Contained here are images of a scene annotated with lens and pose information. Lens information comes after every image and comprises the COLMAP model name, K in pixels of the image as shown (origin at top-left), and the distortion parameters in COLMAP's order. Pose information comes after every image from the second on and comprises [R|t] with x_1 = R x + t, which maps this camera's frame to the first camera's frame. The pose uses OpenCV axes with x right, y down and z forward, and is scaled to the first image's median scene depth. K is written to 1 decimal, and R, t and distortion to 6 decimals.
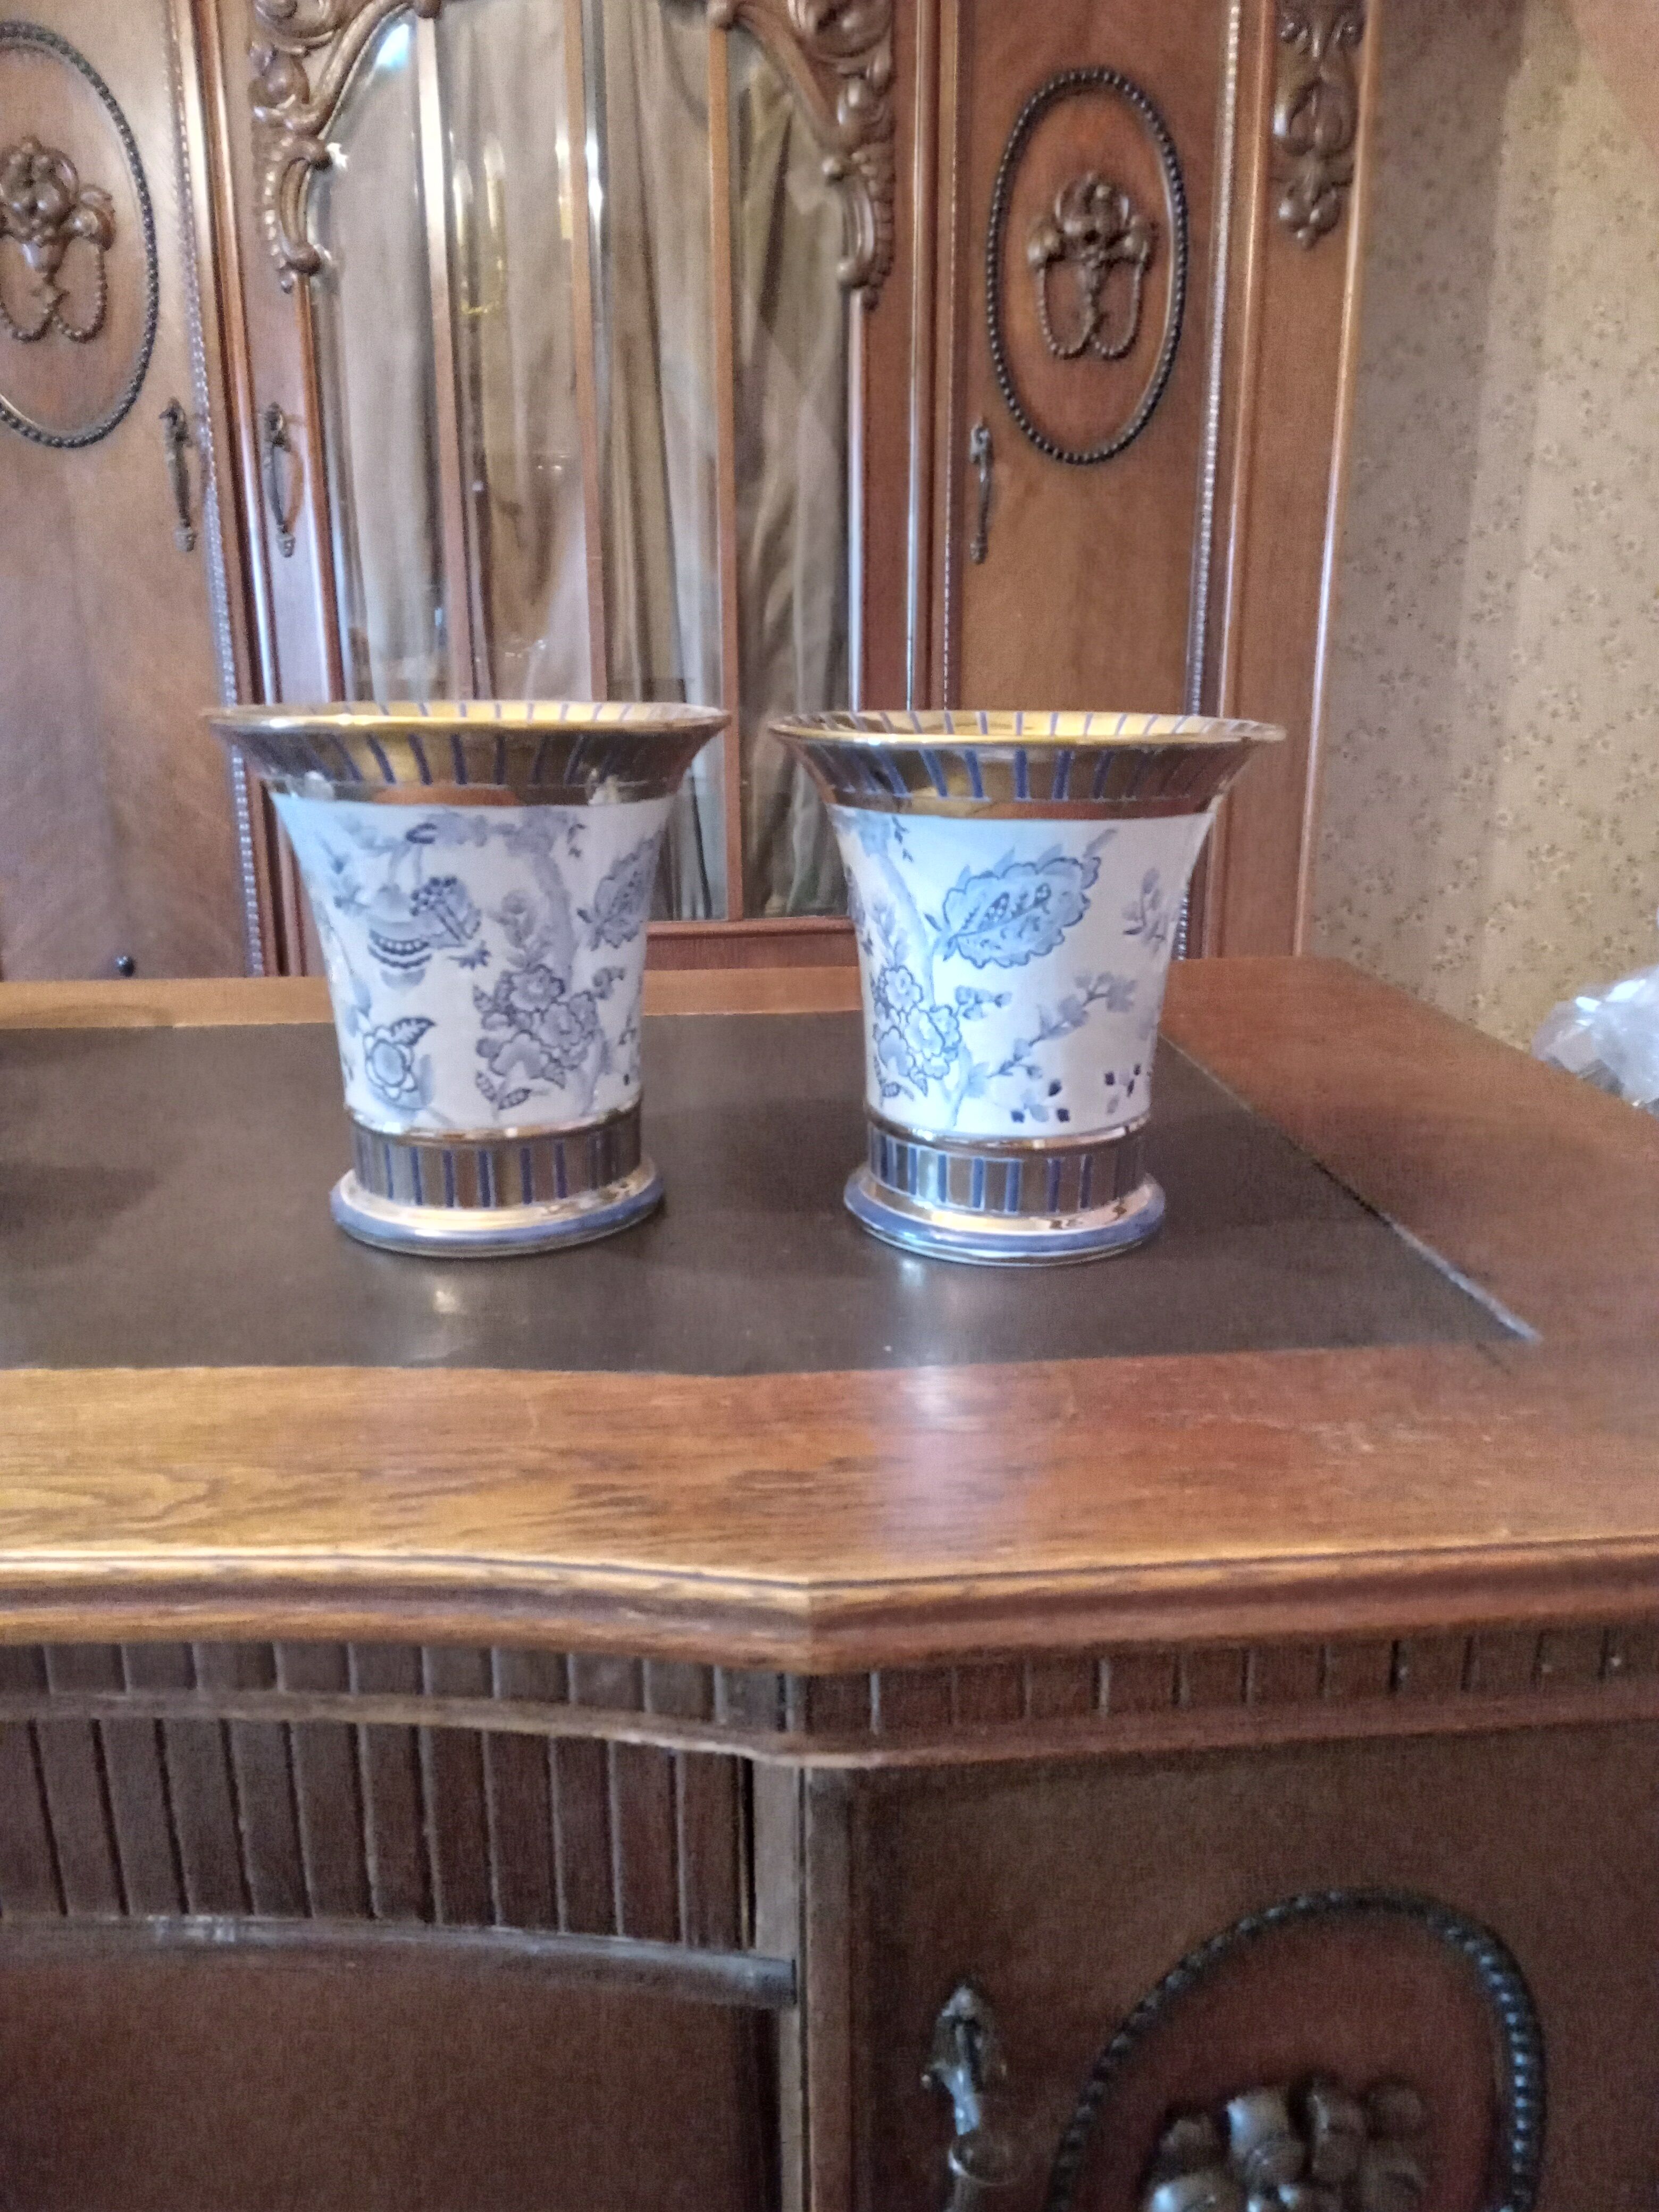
lens RADIAL K [[1651.5, 0, 857.1], [0, 1651.5, 1096.8], [0, 0, 1]] dist [0.041788, -0.070514]
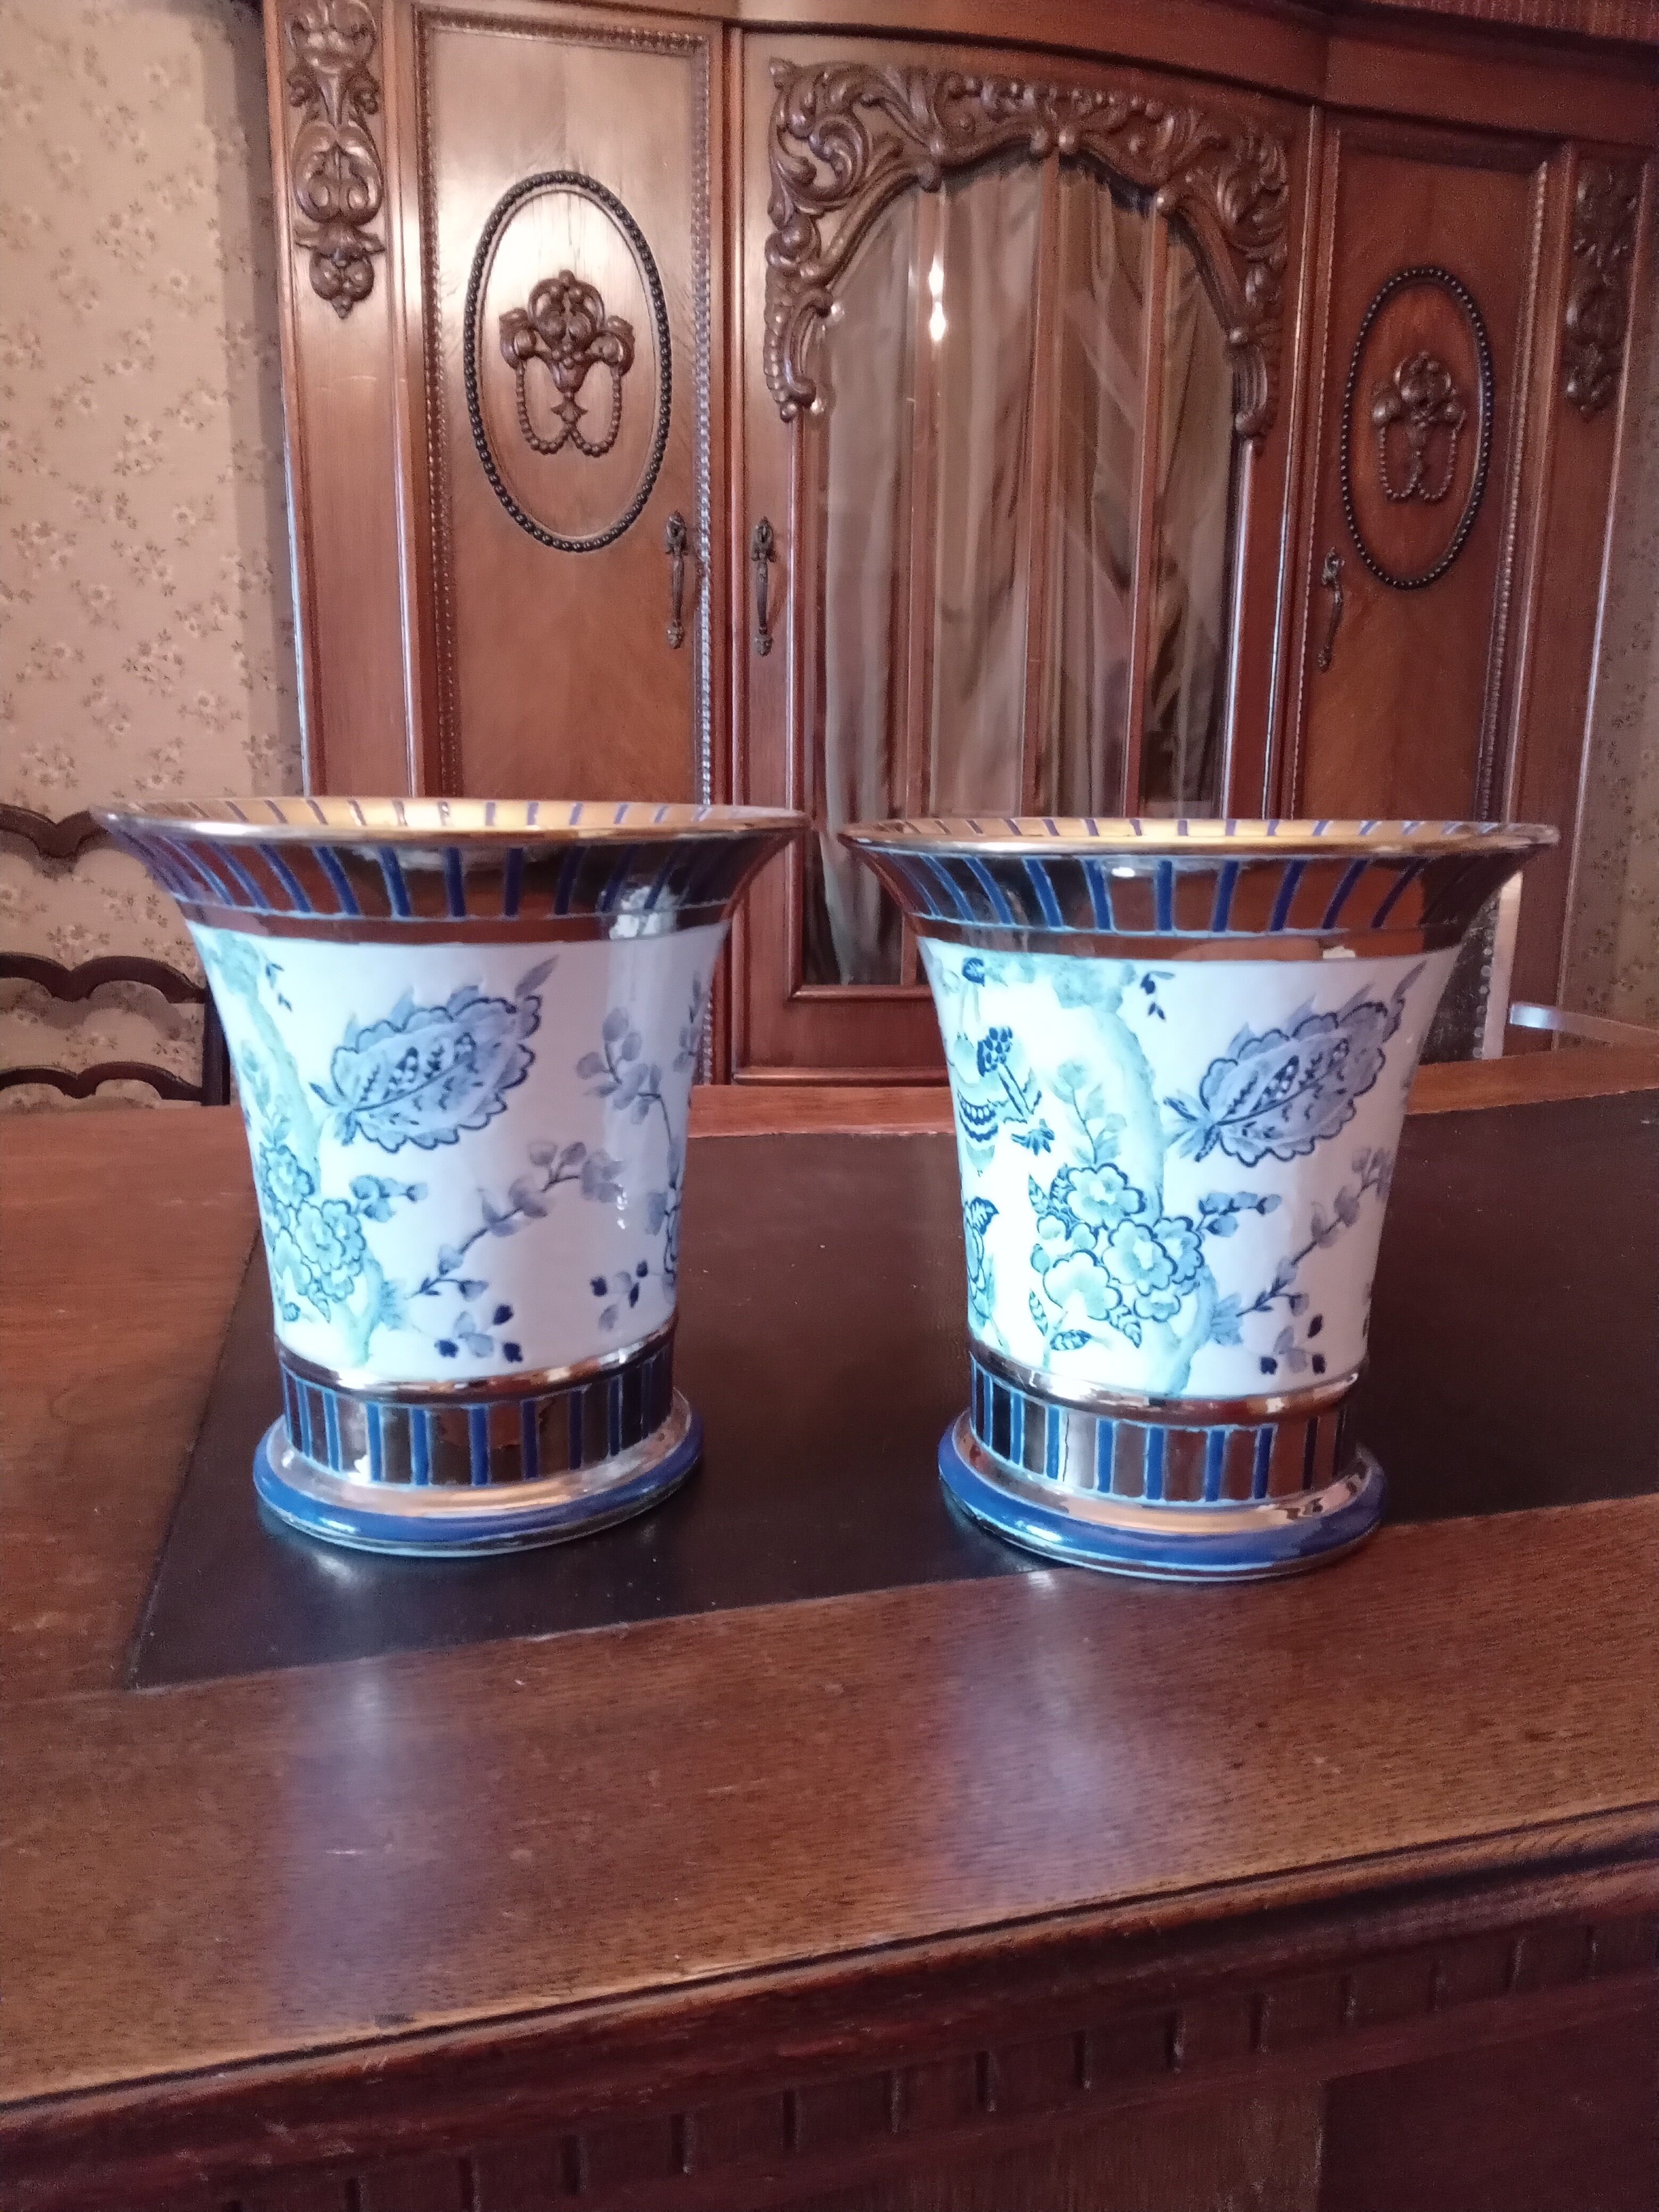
lens RADIAL K [[1627.7, 0, 846.9], [0, 1627.7, 1099.4], [0, 0, 1]] dist [0.072384, -0.103600]
pose [[0.987483, -0.020608, 0.156376, -0.466497], [0.029177, 0.998184, -0.052698, 0.031971], [-0.155006, 0.056601, 0.986291, -0.074527]]
